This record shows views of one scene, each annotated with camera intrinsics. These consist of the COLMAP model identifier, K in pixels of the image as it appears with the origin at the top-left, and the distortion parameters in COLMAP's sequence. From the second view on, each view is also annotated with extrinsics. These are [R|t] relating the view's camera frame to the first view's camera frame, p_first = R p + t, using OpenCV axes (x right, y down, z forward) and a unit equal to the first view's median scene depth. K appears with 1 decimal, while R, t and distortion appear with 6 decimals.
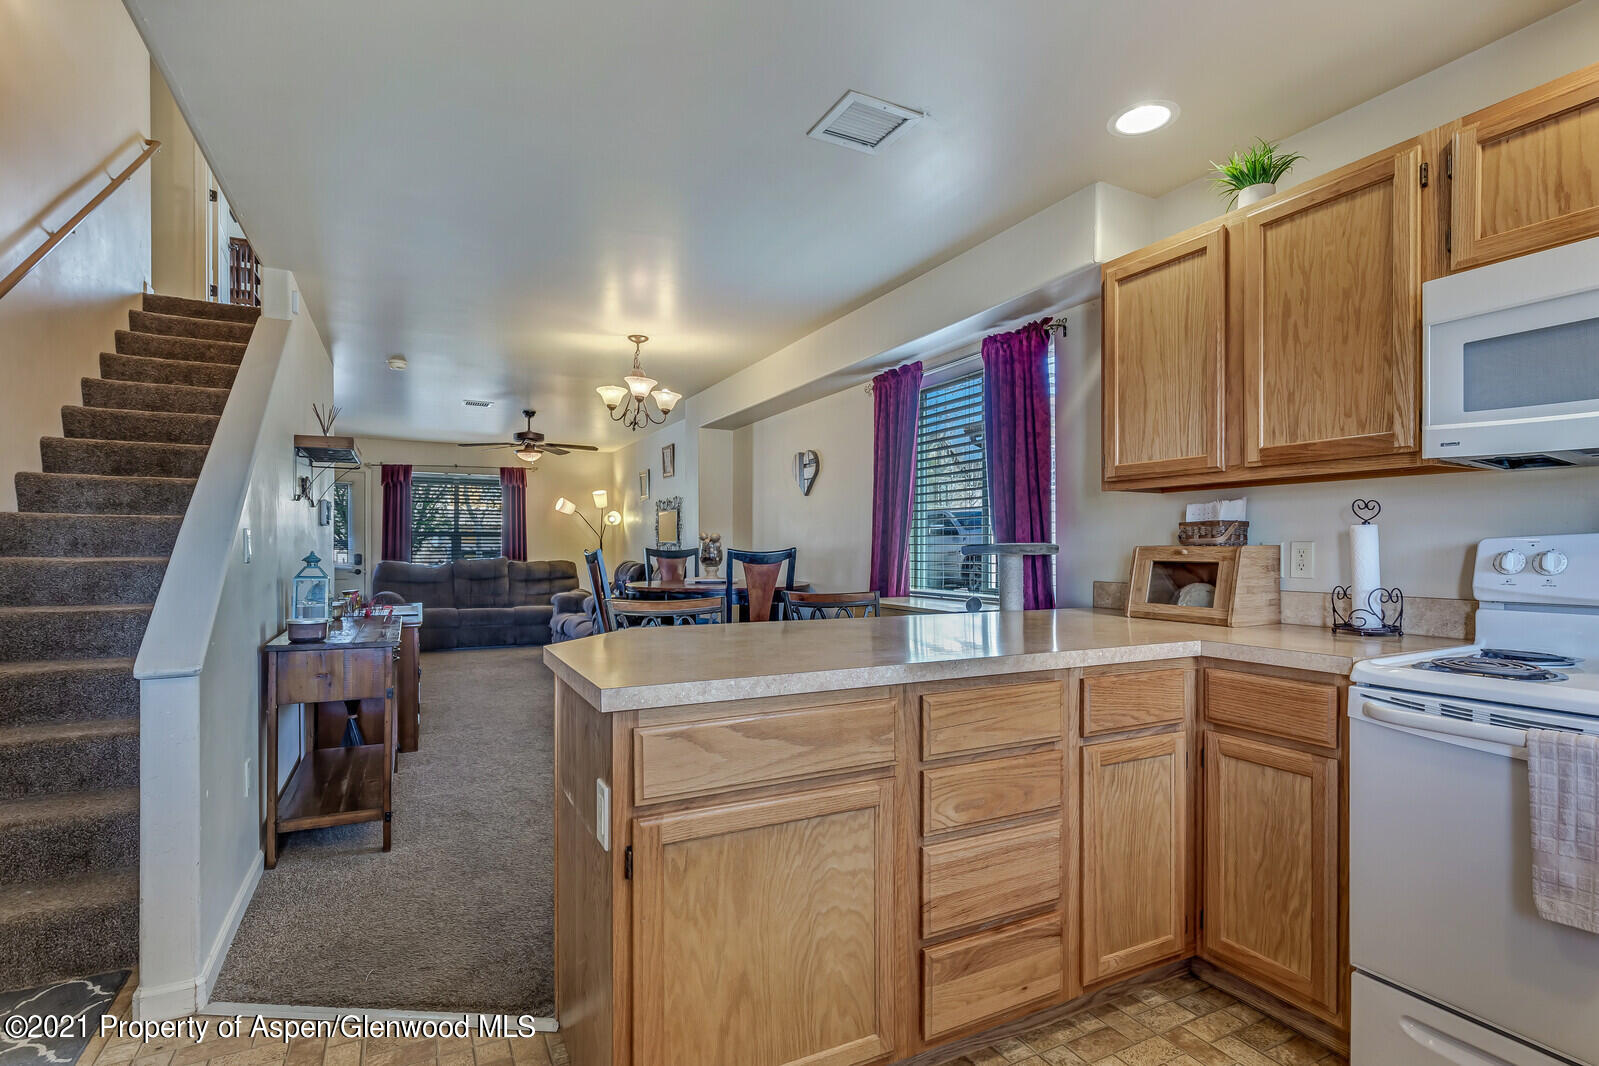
lens RADIAL K [[774.8, 0, 798.4], [0, 774.8, 543.9], [0, 0, 1]] dist [0.000749, -0.000285]
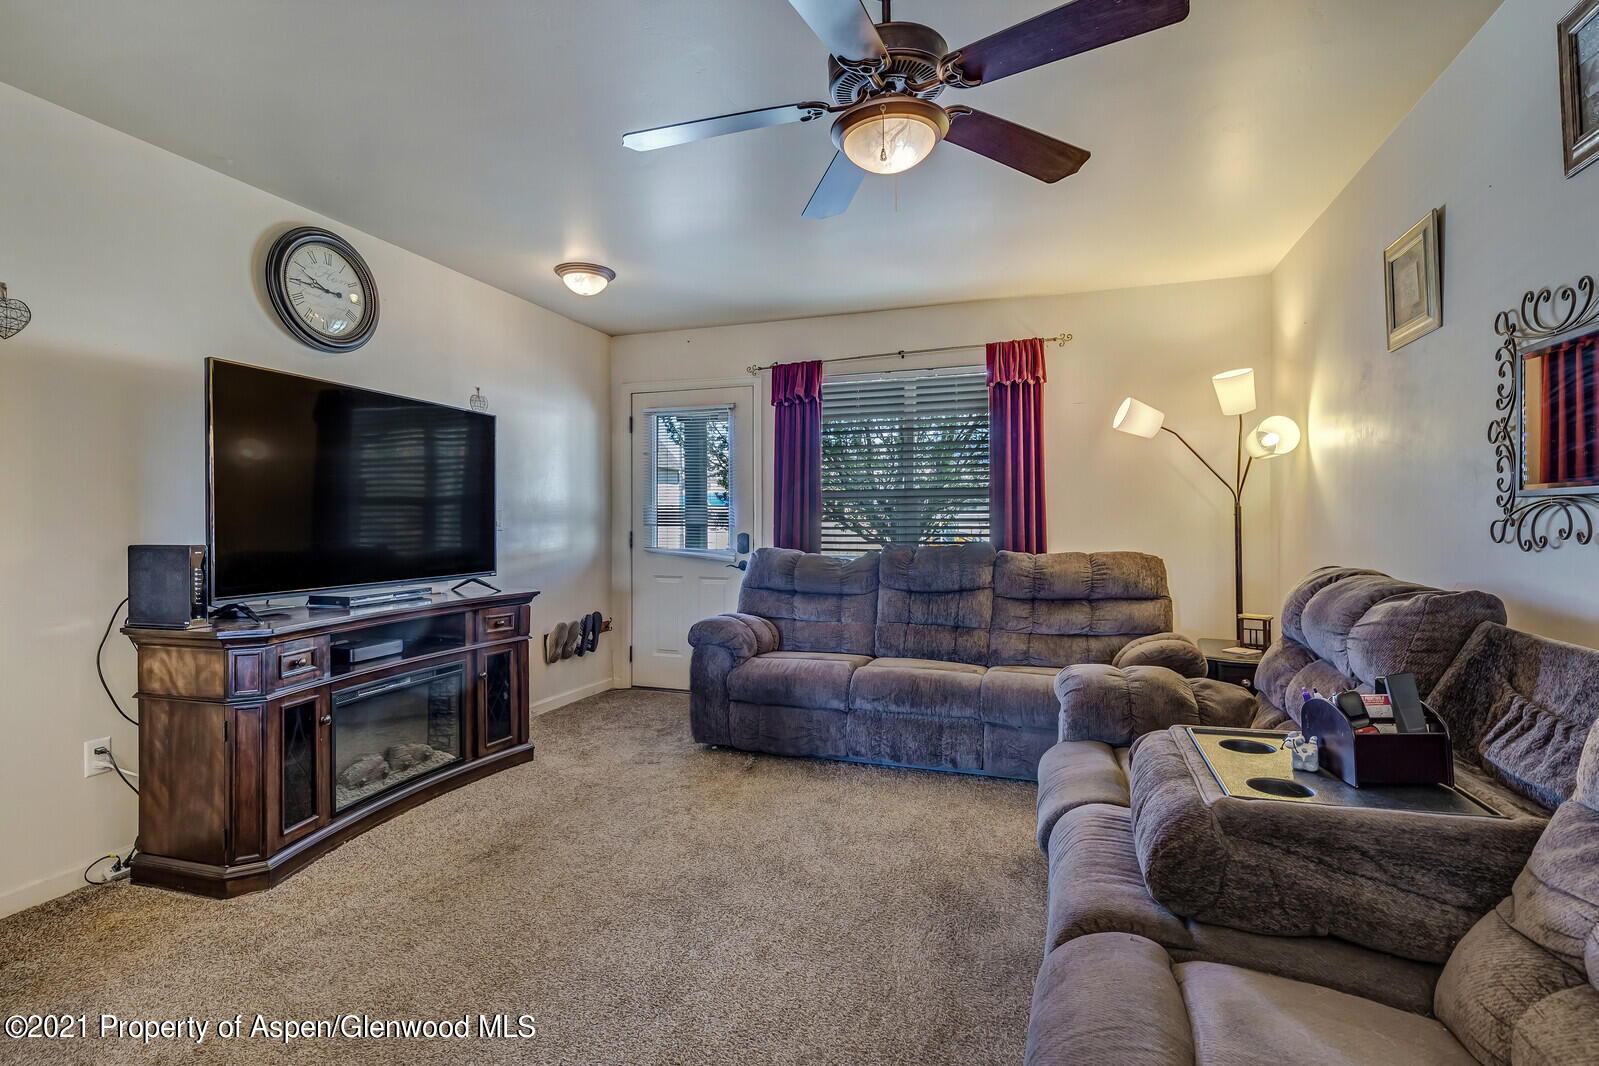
lens RADIAL K [[733.2, 0, 799.0], [0, 733.2, 523.5], [0, 0, 1]] dist [0.000151, 0.000089]
pose [[0.690099, -0.000443, -0.723715, -0.152036], [0.010576, 0.999899, 0.009473, 0.001187], [0.723638, -0.014191, 0.690034, 0.633285]]
